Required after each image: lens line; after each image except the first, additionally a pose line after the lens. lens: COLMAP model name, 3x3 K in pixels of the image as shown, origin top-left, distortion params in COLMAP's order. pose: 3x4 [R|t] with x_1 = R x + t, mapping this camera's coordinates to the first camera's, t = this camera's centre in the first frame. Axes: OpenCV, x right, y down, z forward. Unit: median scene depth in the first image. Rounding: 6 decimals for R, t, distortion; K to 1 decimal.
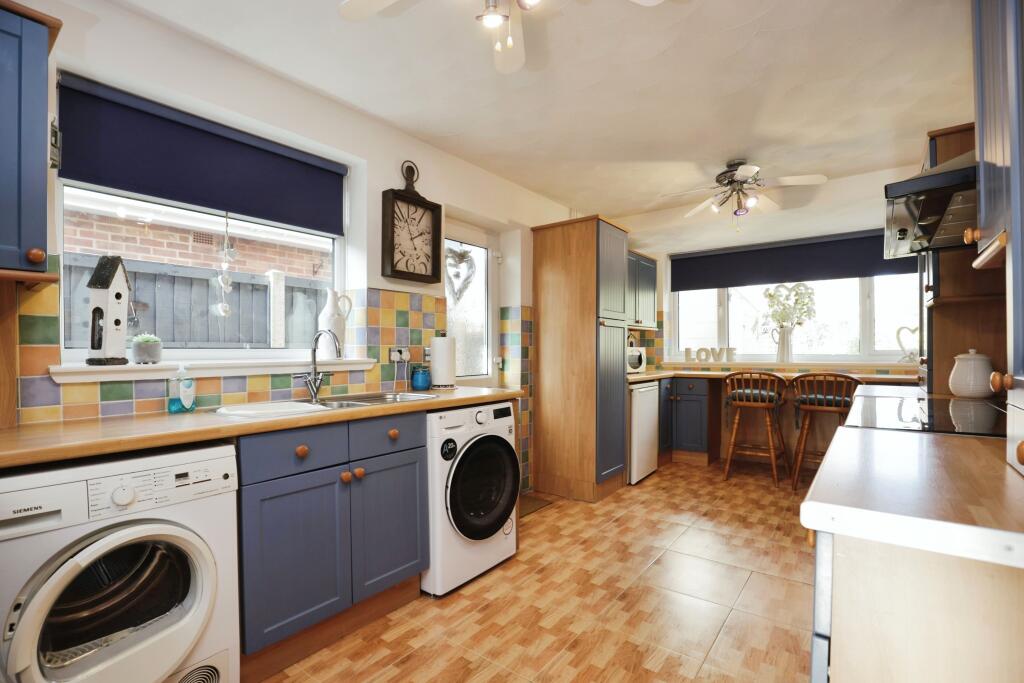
lens RADIAL K [[473.7, 0, 511.8], [0, 473.7, 349.5], [0, 0, 1]] dist [-0.023137, 0.000560]
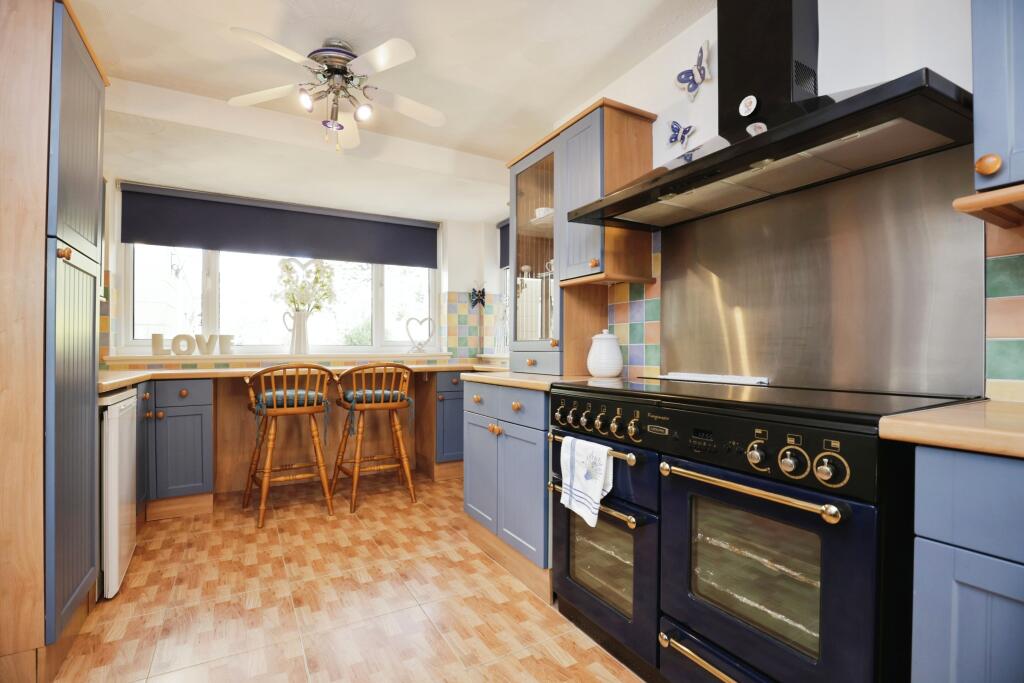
lens RADIAL K [[473.7, 0, 509.1], [0, 473.7, 352.6], [0, 0, 1]] dist [-0.023137, 0.000560]
pose [[0.391949, 0.000906, 0.919986, -0.025621], [-0.003718, 0.999993, 0.000599, 0.025324], [-0.919979, -0.003655, 0.391950, 0.403199]]
